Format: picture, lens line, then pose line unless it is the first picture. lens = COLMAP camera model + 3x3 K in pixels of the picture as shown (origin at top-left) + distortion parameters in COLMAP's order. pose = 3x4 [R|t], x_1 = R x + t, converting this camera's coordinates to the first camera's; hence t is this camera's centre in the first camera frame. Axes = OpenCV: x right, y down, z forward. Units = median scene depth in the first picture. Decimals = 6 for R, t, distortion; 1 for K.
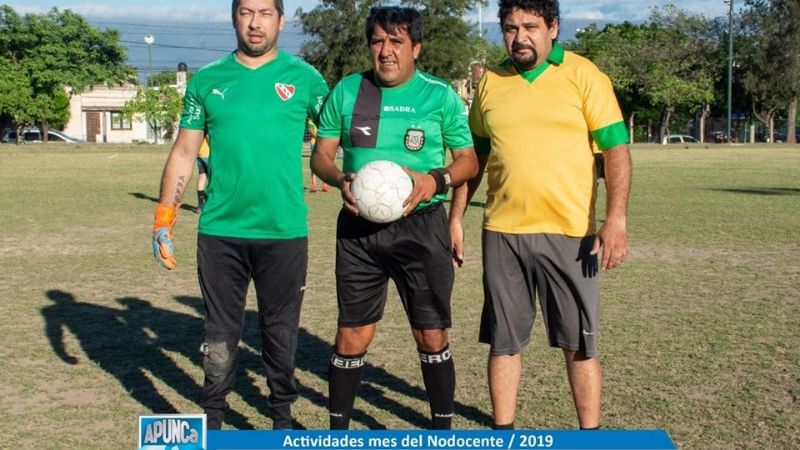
lens RADIAL K [[1211.8, 0, 400.8], [0, 1211.8, 222.1], [0, 0, 1]] dist [0.061421, 0.000000]
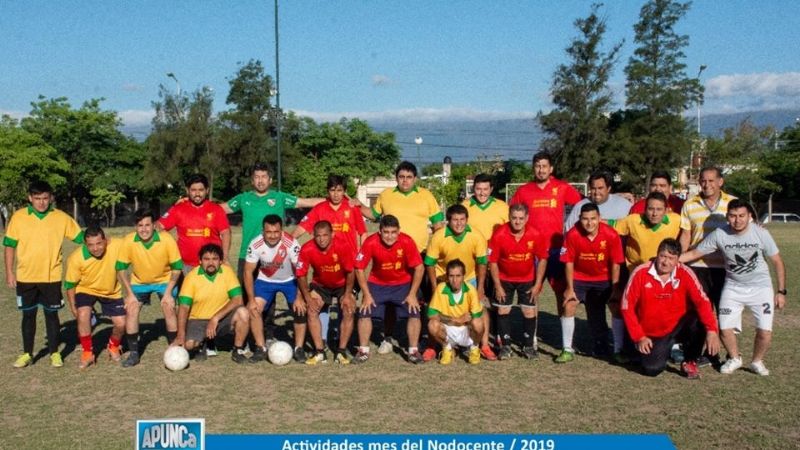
lens RADIAL K [[1211.8, 0, 398.9], [0, 1211.8, 227.3], [0, 0, 1]] dist [0.061421, 0.000000]
pose [[0.965421, -0.002645, -0.260683, 0.094449], [-0.009016, 0.999012, -0.043525, -0.008049], [0.260540, 0.044370, 0.964443, -0.188055]]
